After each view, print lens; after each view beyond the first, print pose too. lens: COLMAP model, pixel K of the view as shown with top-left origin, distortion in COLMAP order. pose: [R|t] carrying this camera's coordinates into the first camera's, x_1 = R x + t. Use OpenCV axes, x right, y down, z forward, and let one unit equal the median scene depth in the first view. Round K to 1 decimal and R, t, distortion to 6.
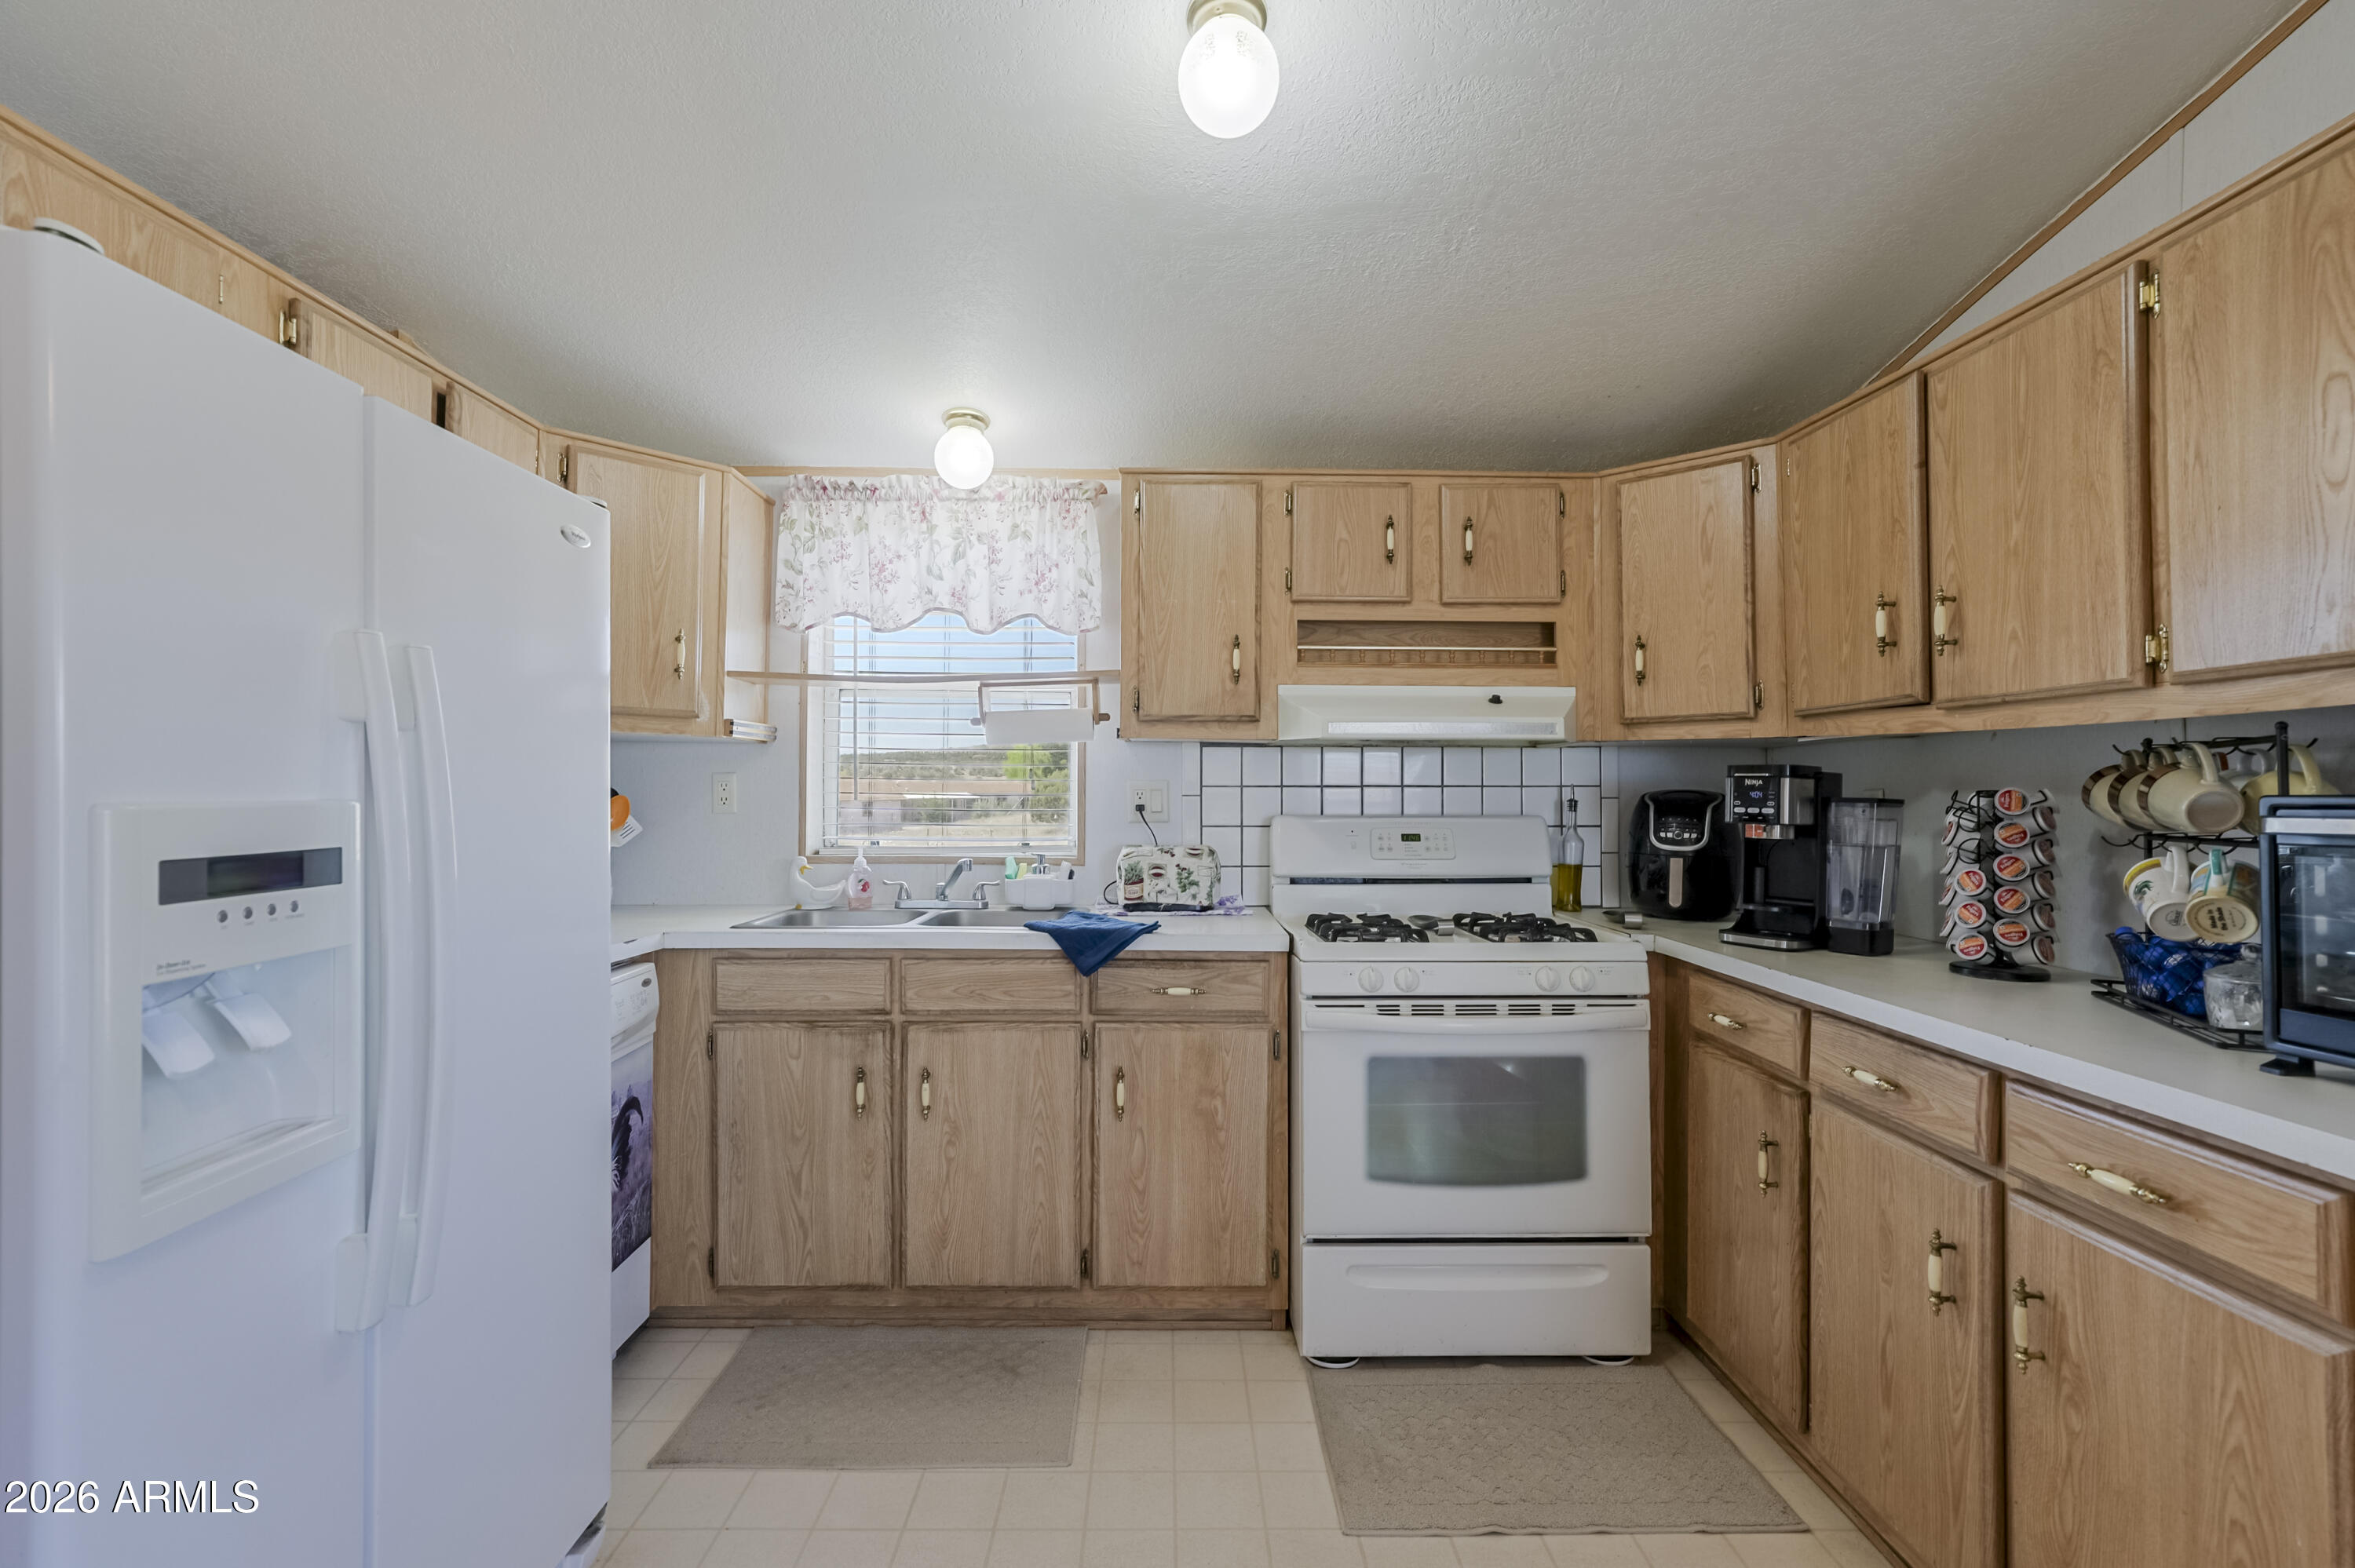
lens RADIAL K [[1084.8, 0, 1172.5], [0, 1084.8, 776.6], [0, 0, 1]] dist [-0.012830, 0.009280]
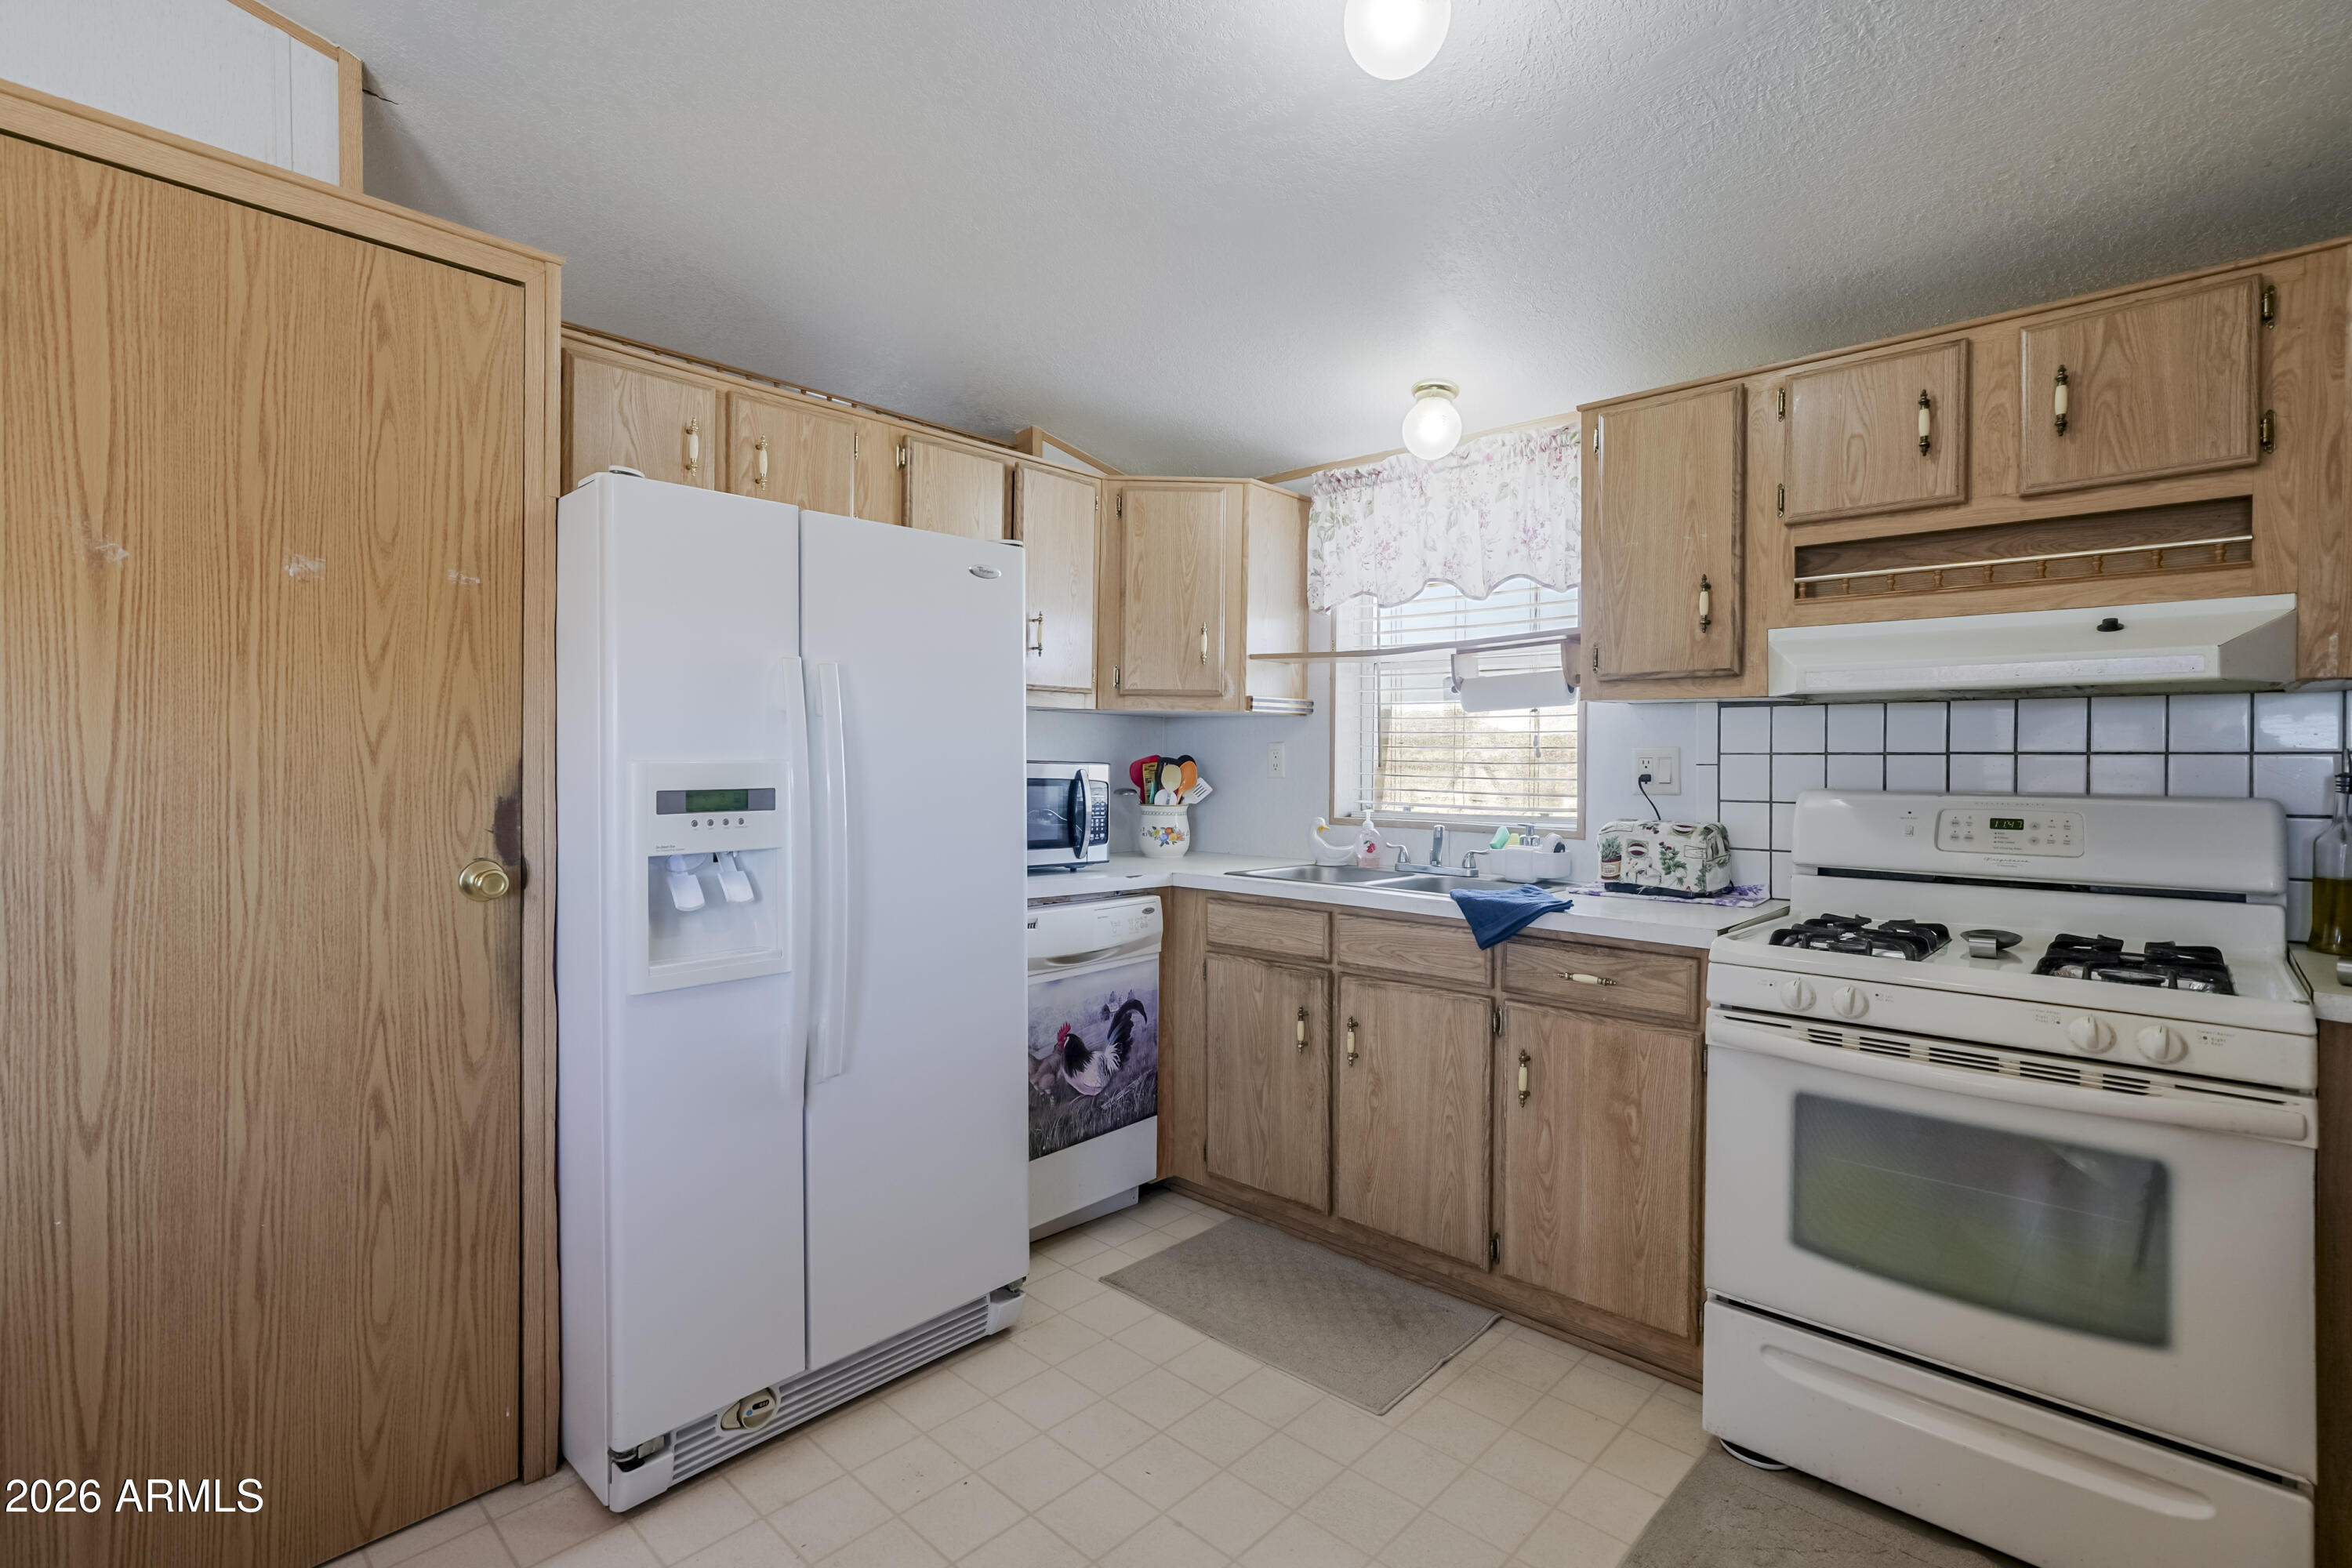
lens RADIAL K [[1083.5, 0, 1126.6], [0, 1083.5, 762.2], [0, 0, 1]] dist [-0.012830, 0.009280]
pose [[0.714873, 0.003798, -0.699244, 0.355264], [0.005563, 0.999923, 0.011119, 0.004466], [0.699232, -0.011839, 0.714797, 0.085598]]
